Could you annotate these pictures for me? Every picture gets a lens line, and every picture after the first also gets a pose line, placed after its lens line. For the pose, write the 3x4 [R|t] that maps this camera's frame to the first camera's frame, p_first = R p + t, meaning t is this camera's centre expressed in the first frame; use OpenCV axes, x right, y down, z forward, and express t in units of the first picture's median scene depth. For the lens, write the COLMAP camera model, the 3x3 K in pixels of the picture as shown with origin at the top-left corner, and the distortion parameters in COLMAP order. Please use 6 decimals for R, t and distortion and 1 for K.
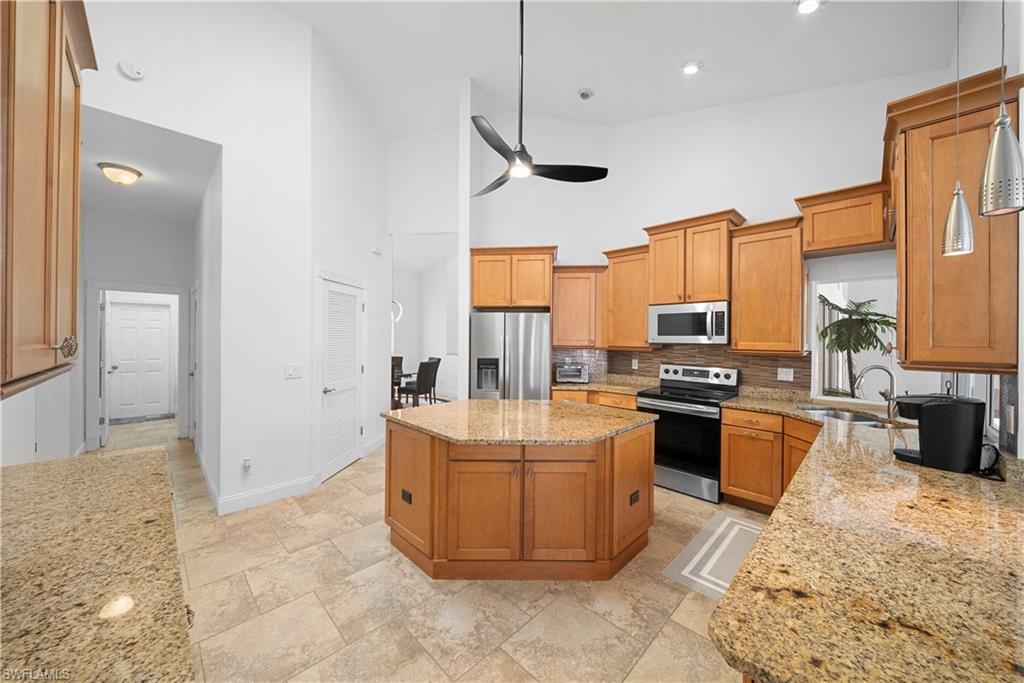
lens RADIAL K [[359.9, 0, 514.5], [0, 359.9, 334.4], [0, 0, 1]] dist [-0.002323, -0.003249]
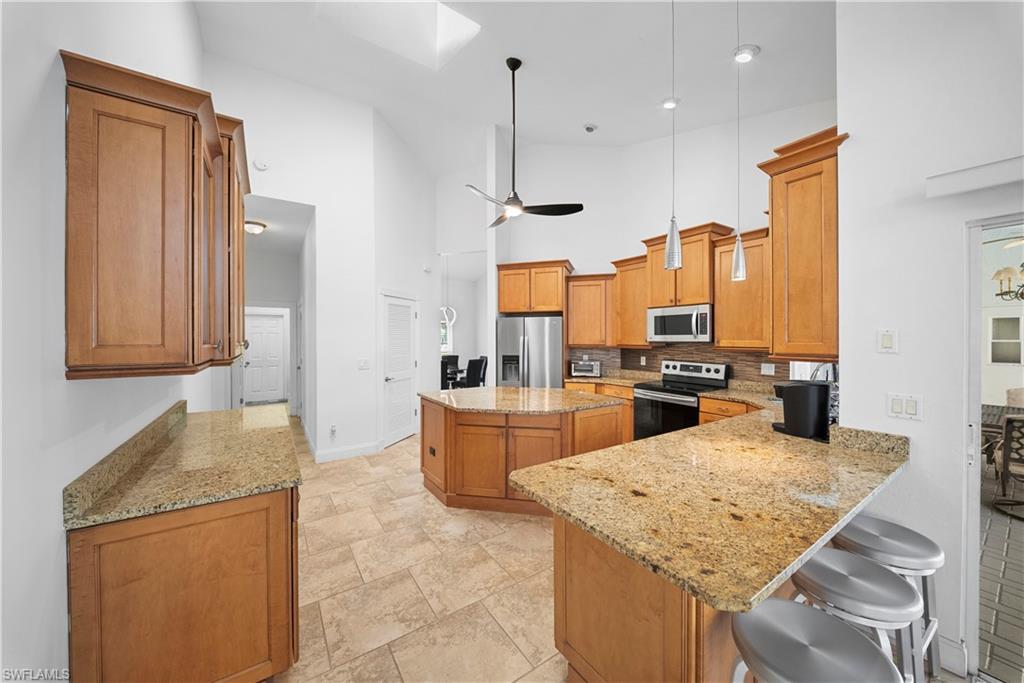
lens RADIAL K [[359.9, 0, 514.0], [0, 359.9, 334.4], [0, 0, 1]] dist [-0.002323, -0.003249]
pose [[0.981513, -0.010874, -0.191086, 0.204528], [0.010629, 0.999941, -0.002311, -0.000714], [0.191100, 0.000238, 0.981571, -0.229031]]
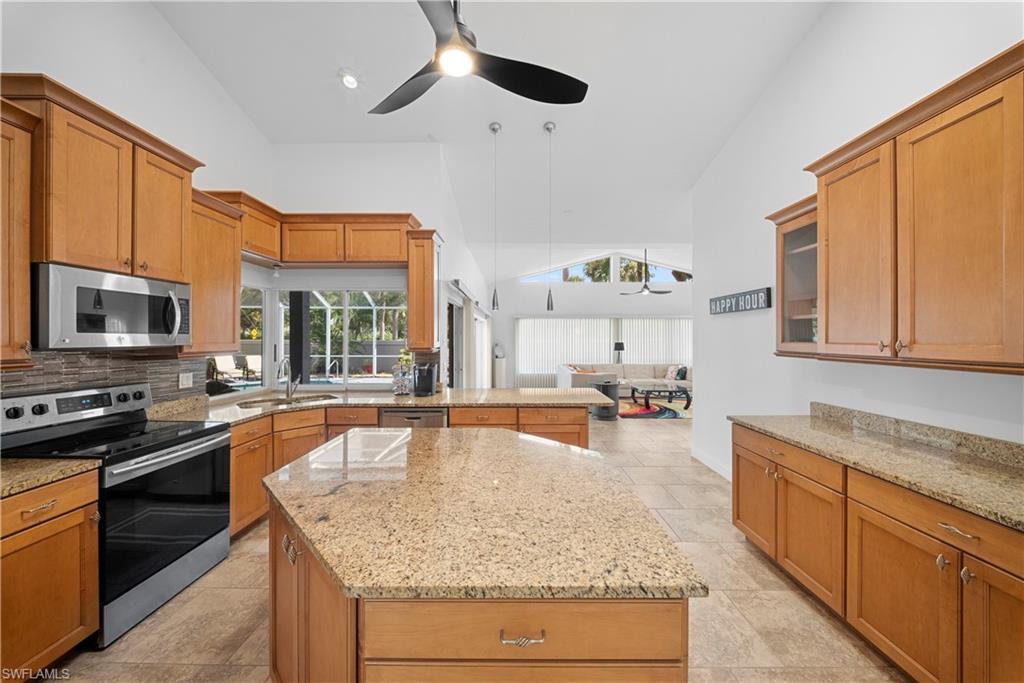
lens RADIAL K [[359.9, 0, 511.5], [0, 359.9, 338.8], [0, 0, 1]] dist [-0.002323, -0.003249]
pose [[-0.699845, -0.008018, 0.714249, -0.370861], [-0.010708, 0.999942, 0.000733, 0.006113], [-0.714214, -0.007135, -0.699891, 1.050269]]
